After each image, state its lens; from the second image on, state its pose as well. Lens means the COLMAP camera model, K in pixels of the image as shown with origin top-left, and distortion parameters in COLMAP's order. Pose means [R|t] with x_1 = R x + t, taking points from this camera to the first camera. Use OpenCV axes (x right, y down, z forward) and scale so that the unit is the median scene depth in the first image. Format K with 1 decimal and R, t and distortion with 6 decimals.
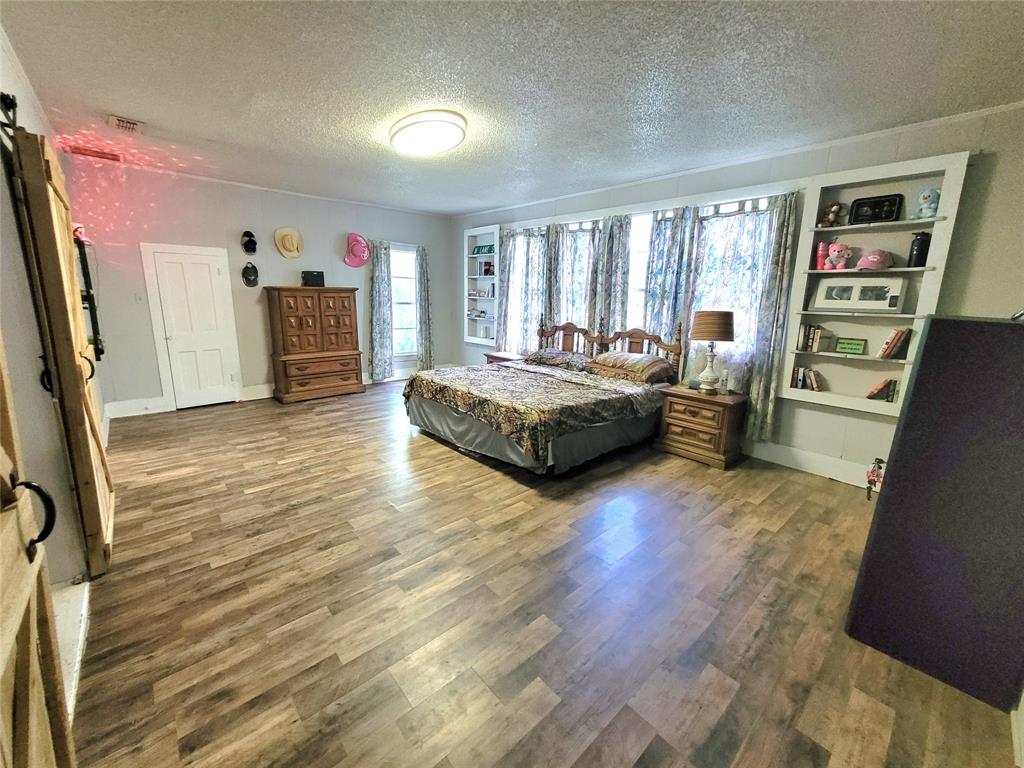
lens RADIAL K [[410.4, 0, 517.8], [0, 410.4, 380.9], [0, 0, 1]] dist [0.000362, 0.000086]
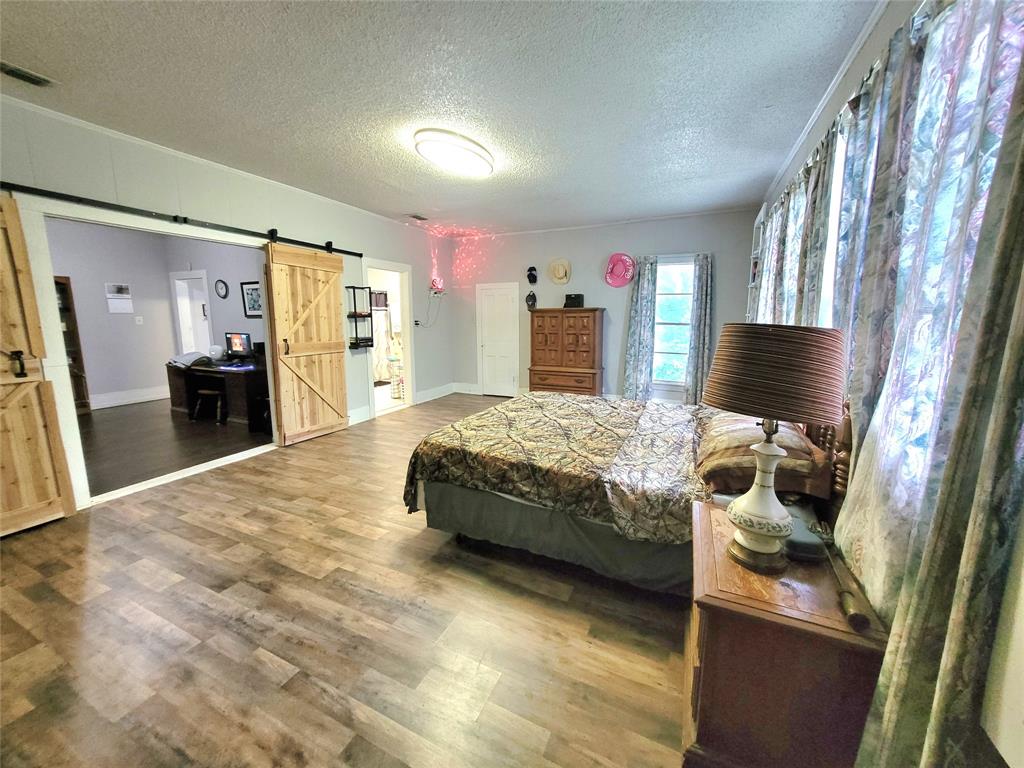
lens RADIAL K [[410.4, 0, 517.2], [0, 410.4, 383.8], [0, 0, 1]] dist [0.000362, 0.000086]
pose [[0.371295, 0.128622, -0.919563, 0.536390], [-0.185842, 0.980614, 0.062124, -0.077839], [0.909727, 0.147828, 0.388000, 0.511455]]
